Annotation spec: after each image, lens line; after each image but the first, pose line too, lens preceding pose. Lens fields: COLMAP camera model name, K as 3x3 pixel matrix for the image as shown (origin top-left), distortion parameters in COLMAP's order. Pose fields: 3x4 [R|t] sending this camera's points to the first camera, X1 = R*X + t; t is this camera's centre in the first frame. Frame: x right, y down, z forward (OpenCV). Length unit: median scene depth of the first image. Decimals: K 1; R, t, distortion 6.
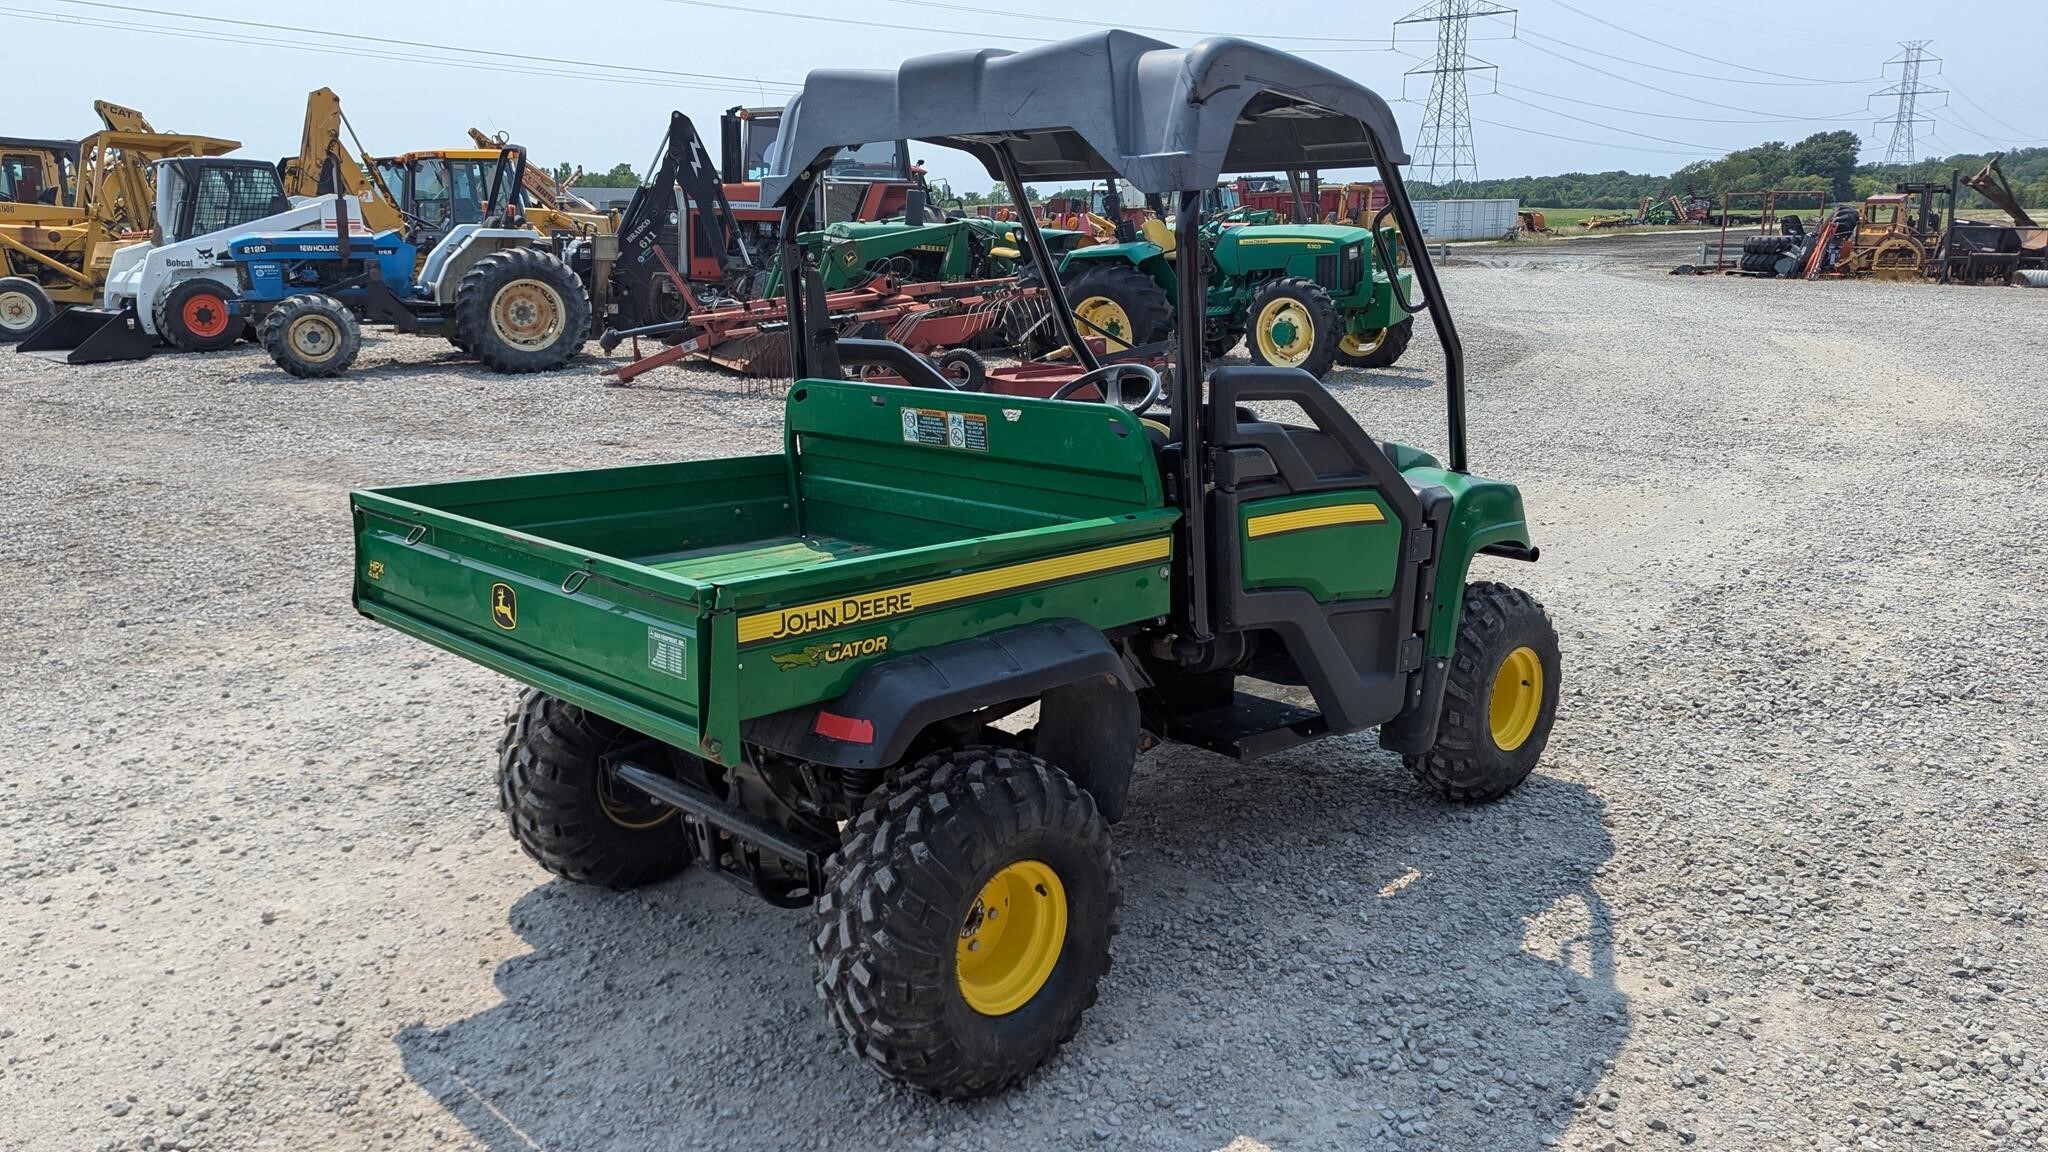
lens RADIAL K [[1444.3, 0, 1020.4], [0, 1444.3, 551.3], [0, 0, 1]] dist [0.062918, -0.062577]
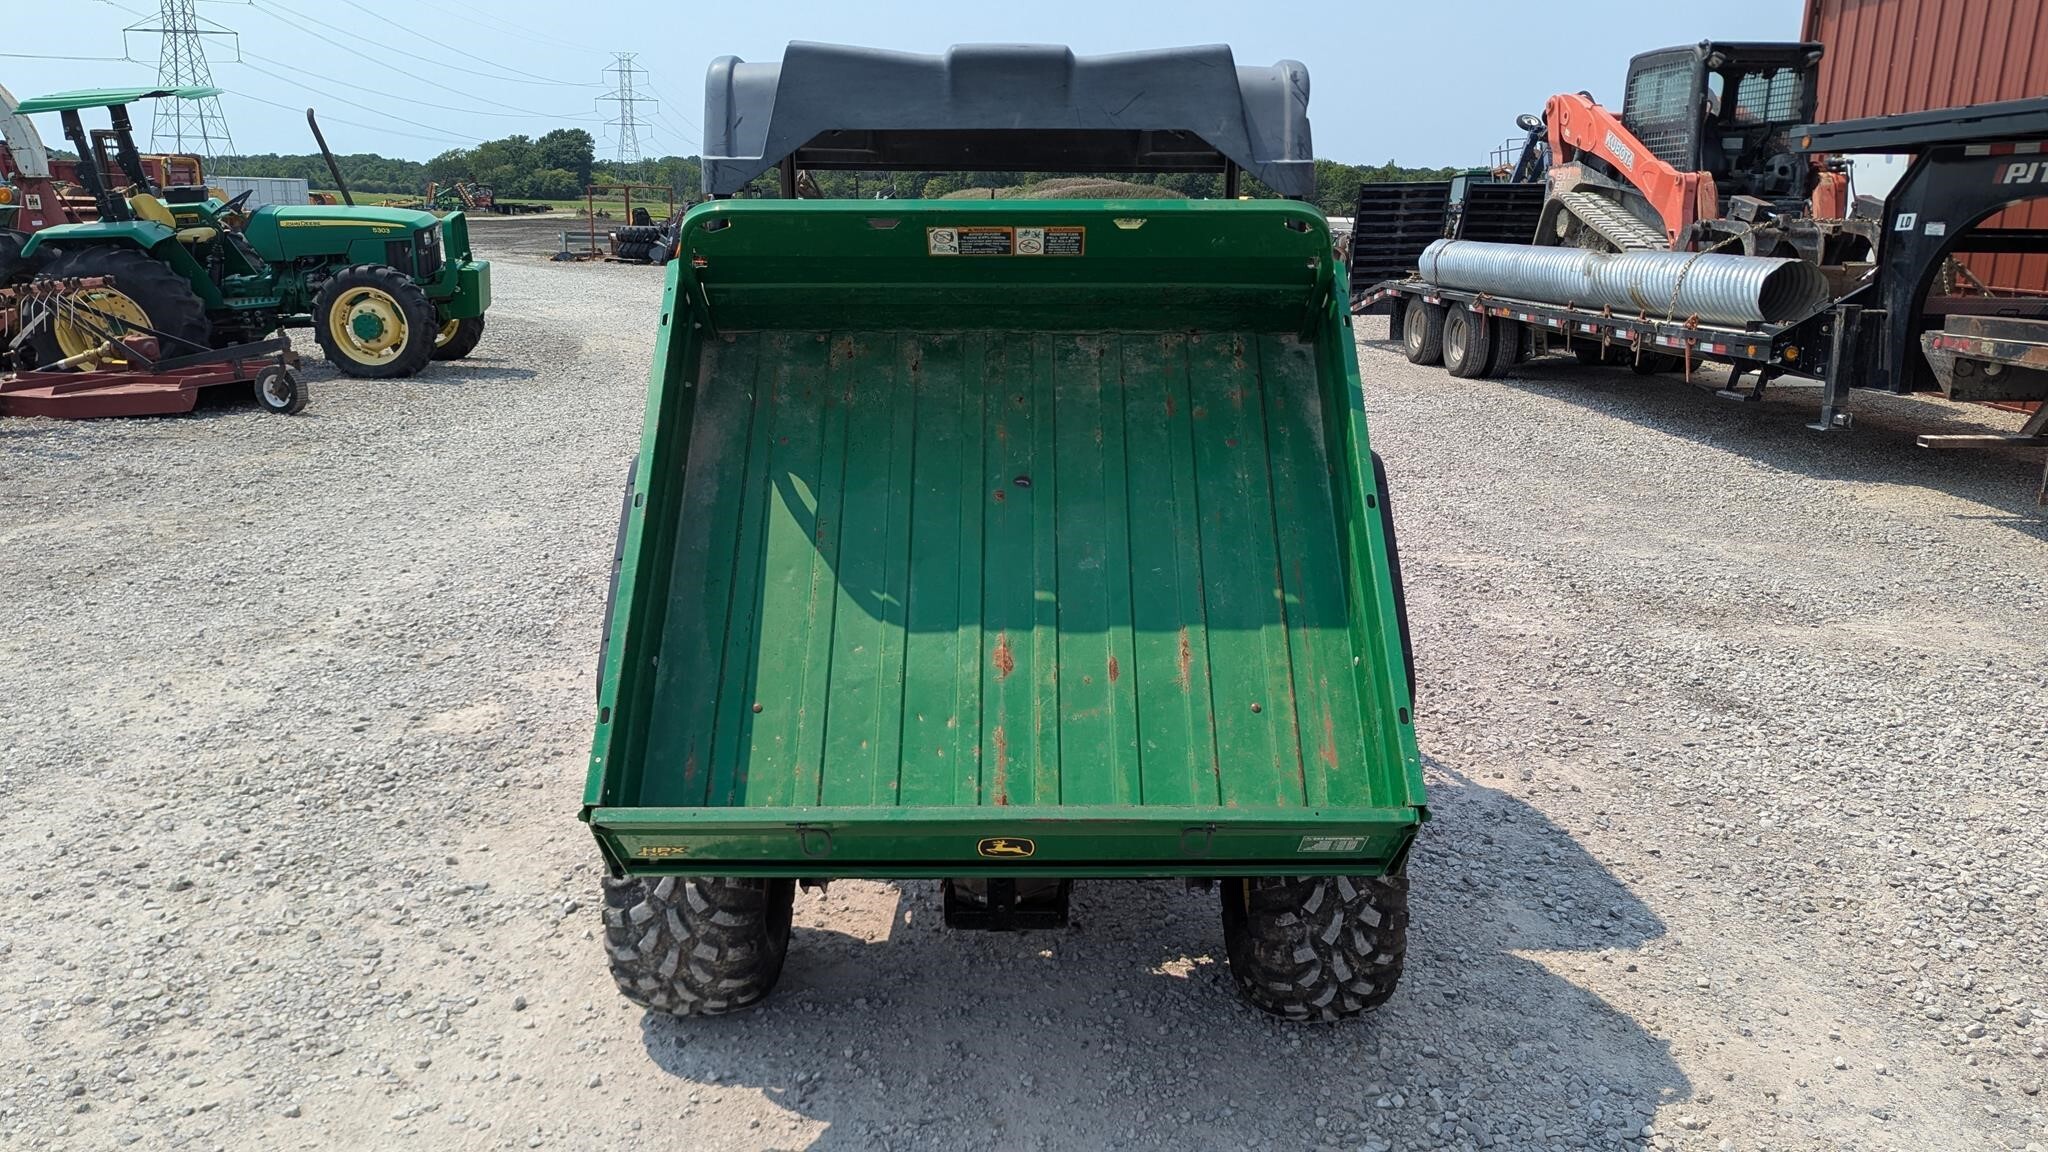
lens RADIAL K [[1439.2, 0, 1028.4], [0, 1439.2, 567.6], [0, 0, 1]] dist [0.062262, -0.058483]
pose [[0.708025, -0.147650, 0.690579, -0.407859], [0.137064, 0.988034, 0.070721, -0.021772], [-0.692758, 0.044581, 0.719791, 0.157744]]
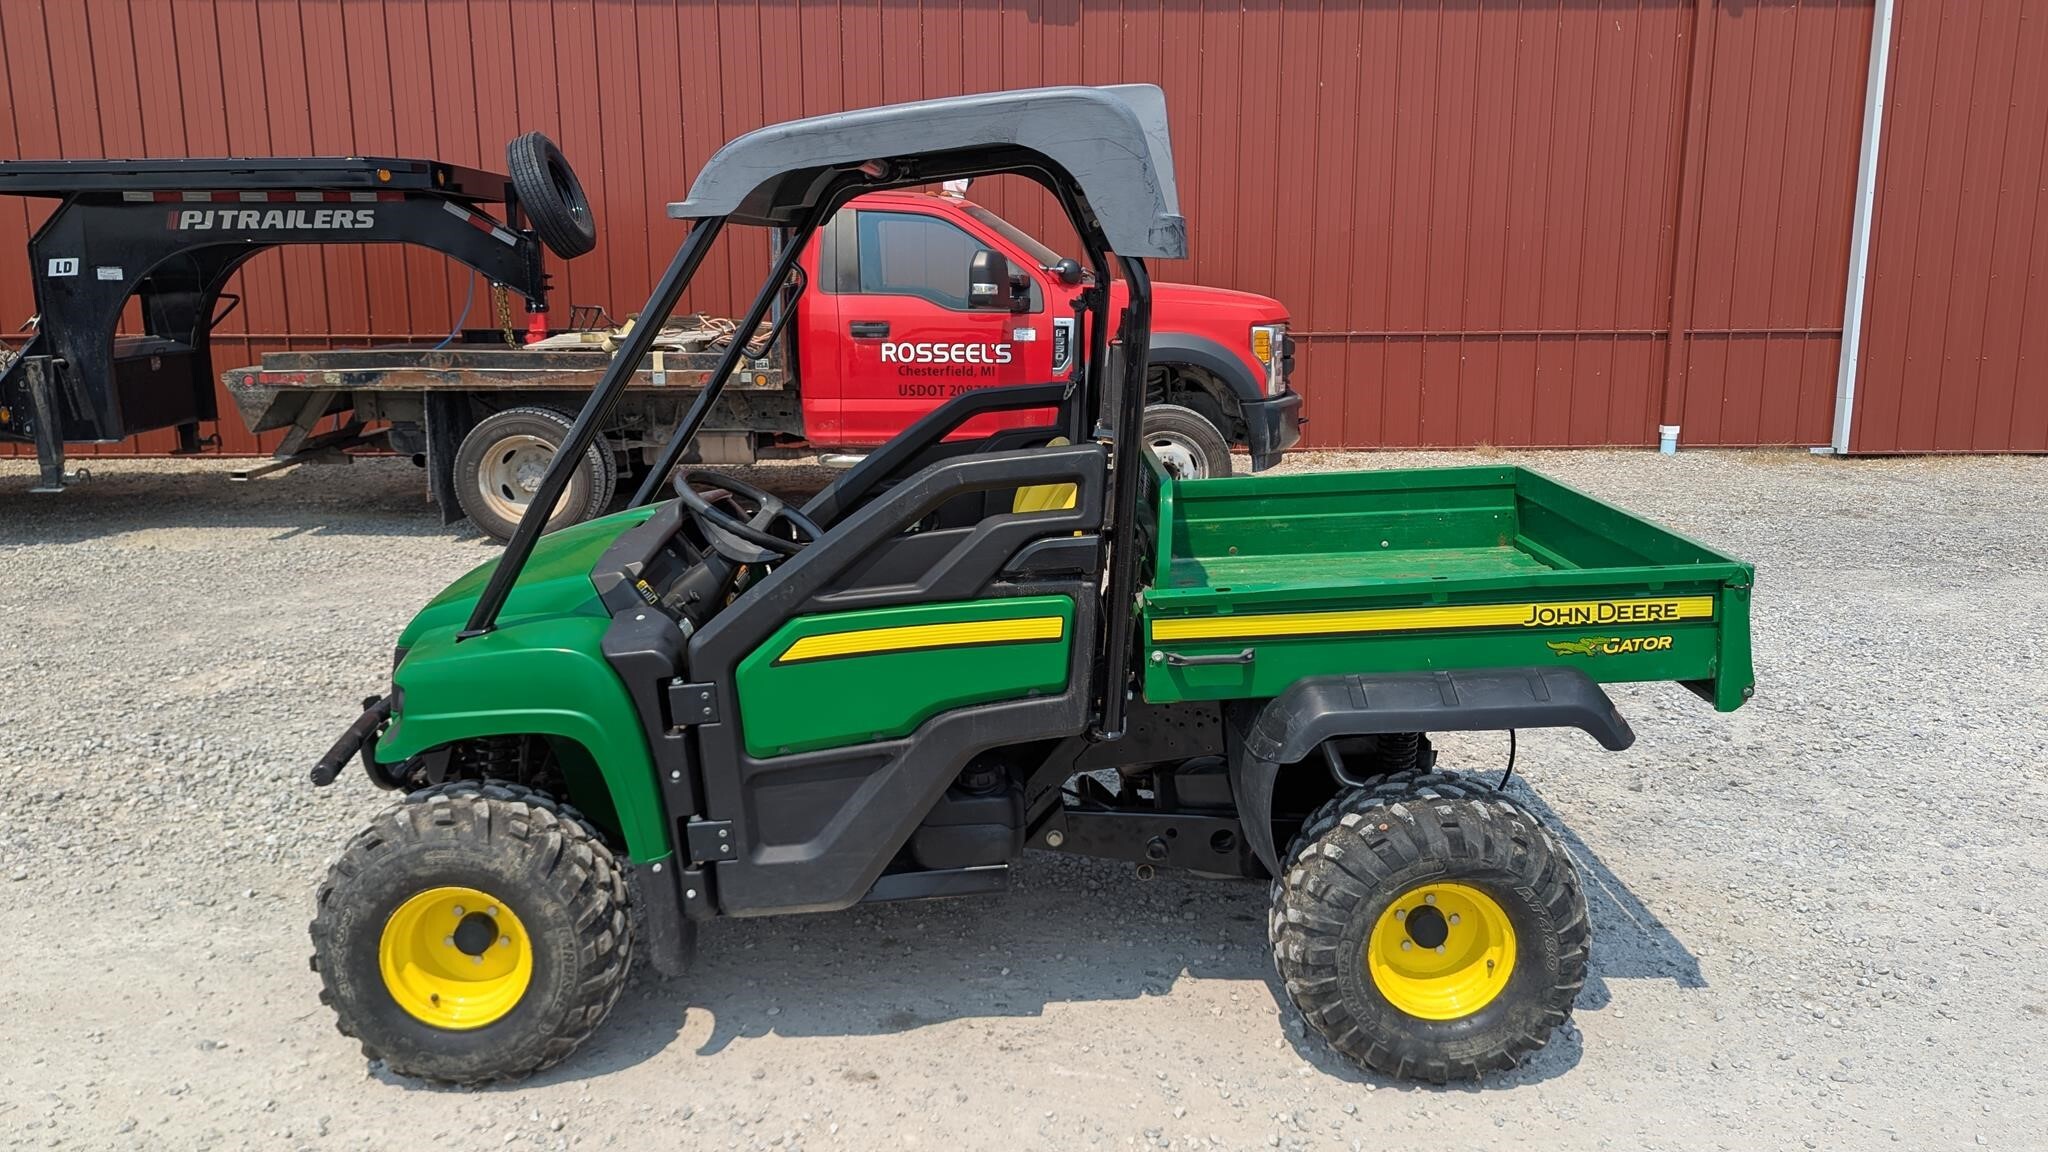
lens RADIAL K [[1440.2, 0, 1014.7], [0, 1440.2, 542.7], [0, 0, 1]] dist [0.073693, -0.082853]
pose [[-0.692517, -0.123763, 0.710706, -0.388856], [0.173696, 0.927585, 0.330781, -0.208462], [-0.700179, 0.352518, -0.620871, 0.947313]]
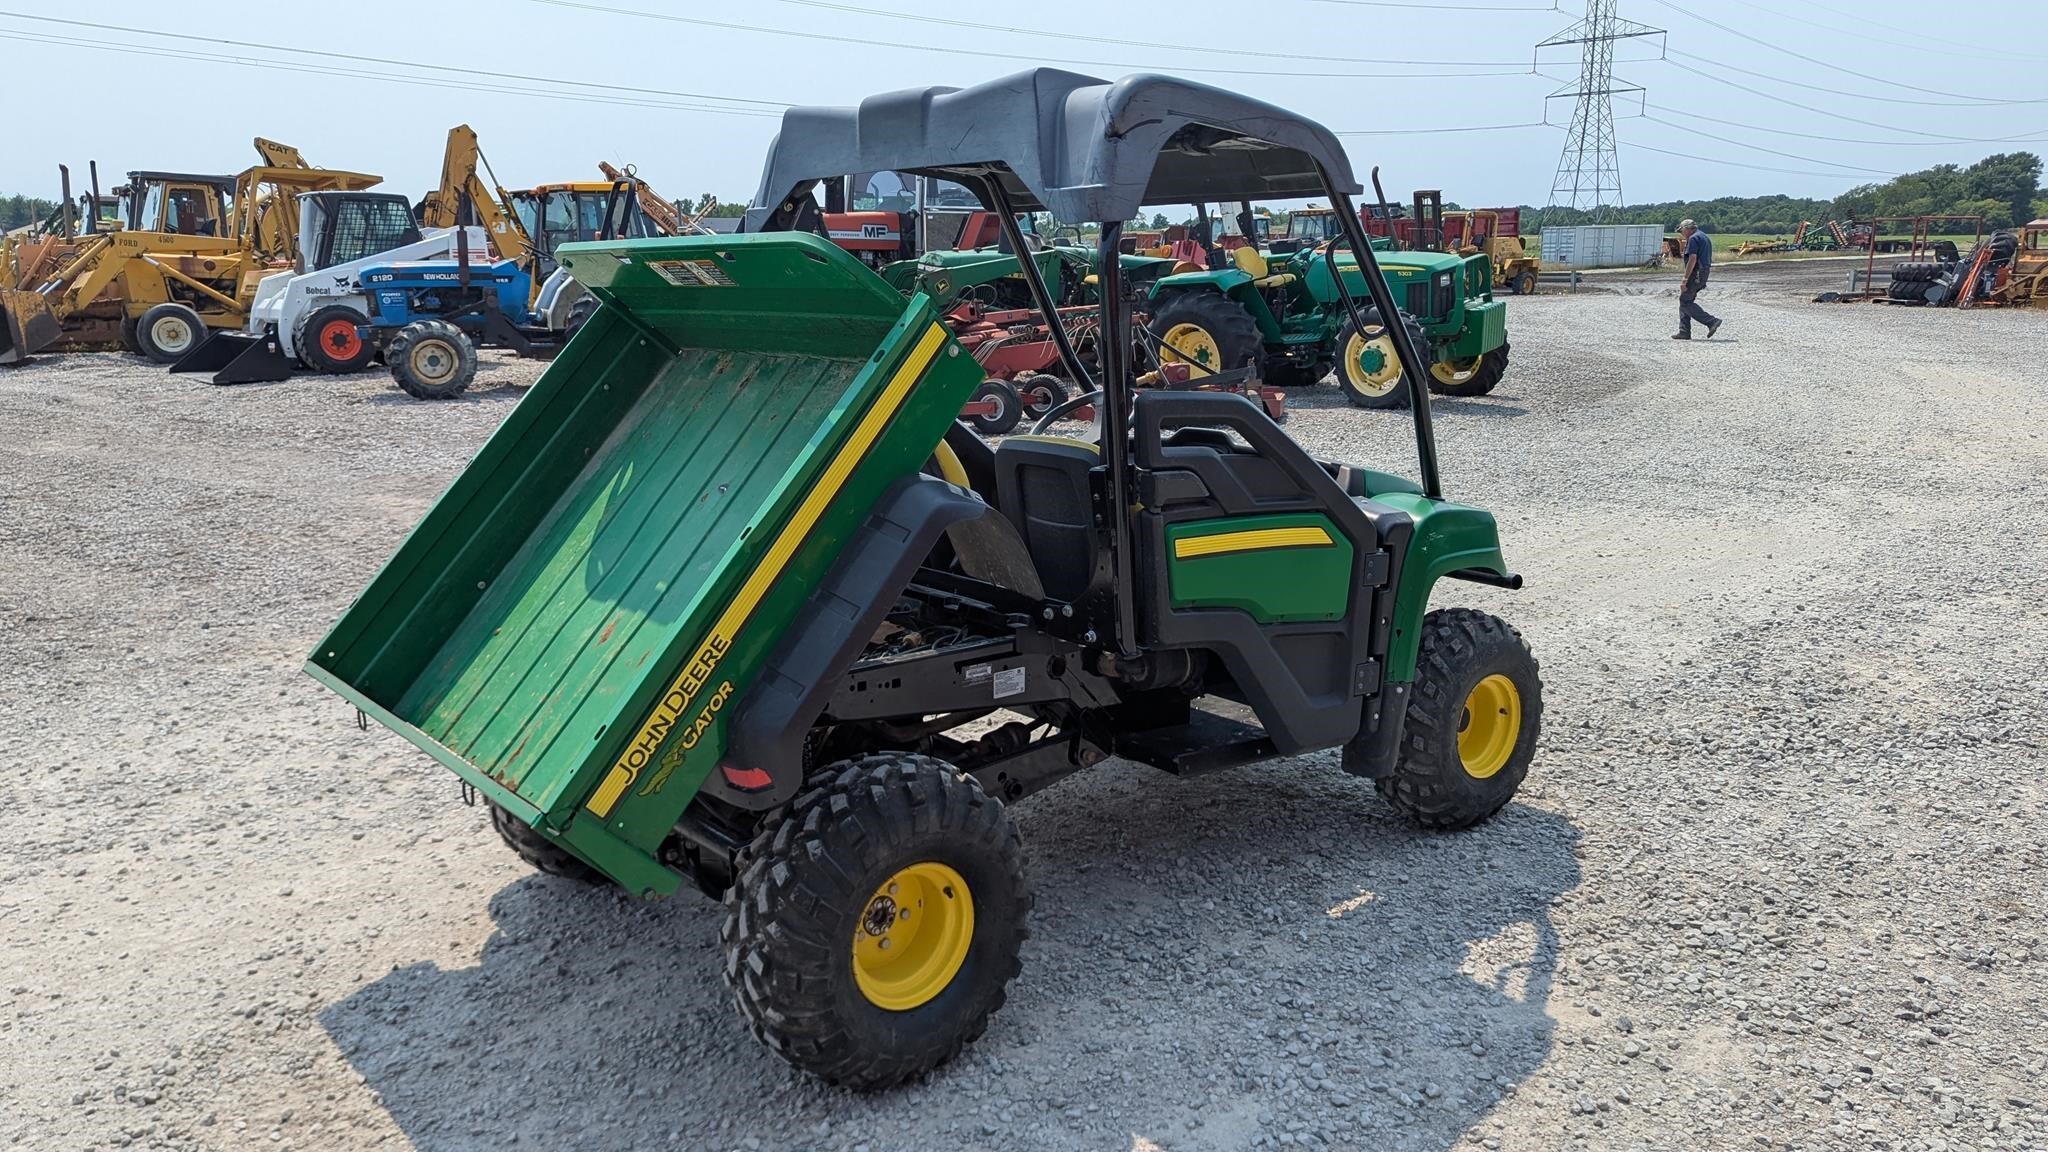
lens RADIAL K [[1445.2, 0, 1016.7], [0, 1445.2, 552.6], [0, 0, 1]] dist [0.062294, -0.060651]
pose [[0.996041, 0.016501, -0.087354, 0.066878], [-0.018027, 0.999698, -0.016712, 0.003061], [0.087051, 0.018221, 0.996037, -0.015772]]
